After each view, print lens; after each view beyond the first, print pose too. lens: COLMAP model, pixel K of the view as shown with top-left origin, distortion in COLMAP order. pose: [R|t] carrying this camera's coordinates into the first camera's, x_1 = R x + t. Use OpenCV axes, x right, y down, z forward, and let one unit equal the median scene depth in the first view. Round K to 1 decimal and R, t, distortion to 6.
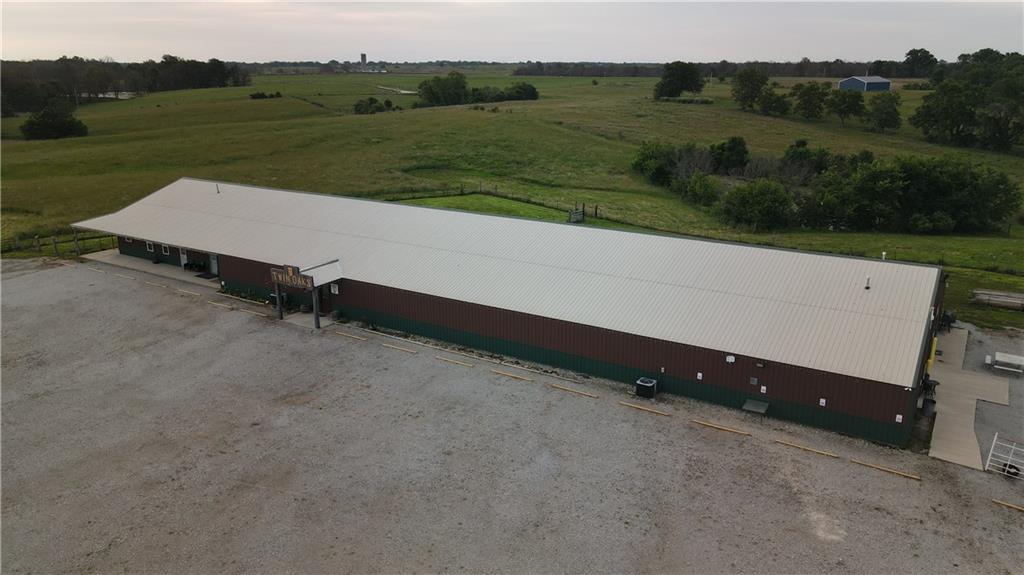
lens RADIAL K [[740.3, 0, 512.0], [0, 740.3, 287.5], [0, 0, 1]] dist [0.031380, 0.000735]
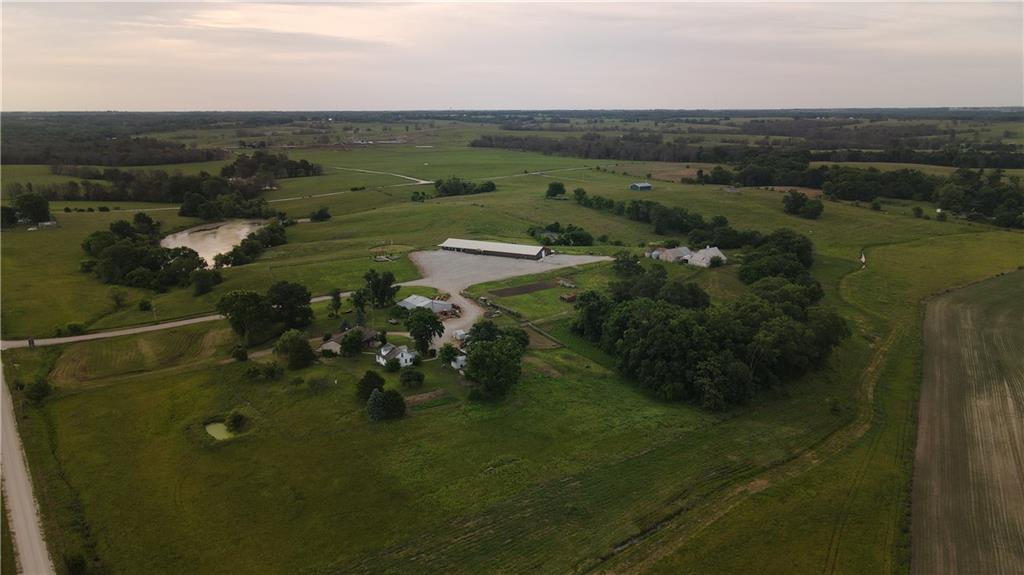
lens RADIAL K [[740.3, 0, 512.0], [0, 740.3, 287.5], [0, 0, 1]] dist [0.031380, 0.000735]
pose [[0.997399, -0.016534, 0.070162, -0.118975], [0.020126, 0.998506, -0.050806, 0.205321], [-0.069218, 0.052085, 0.996241, -1.785101]]
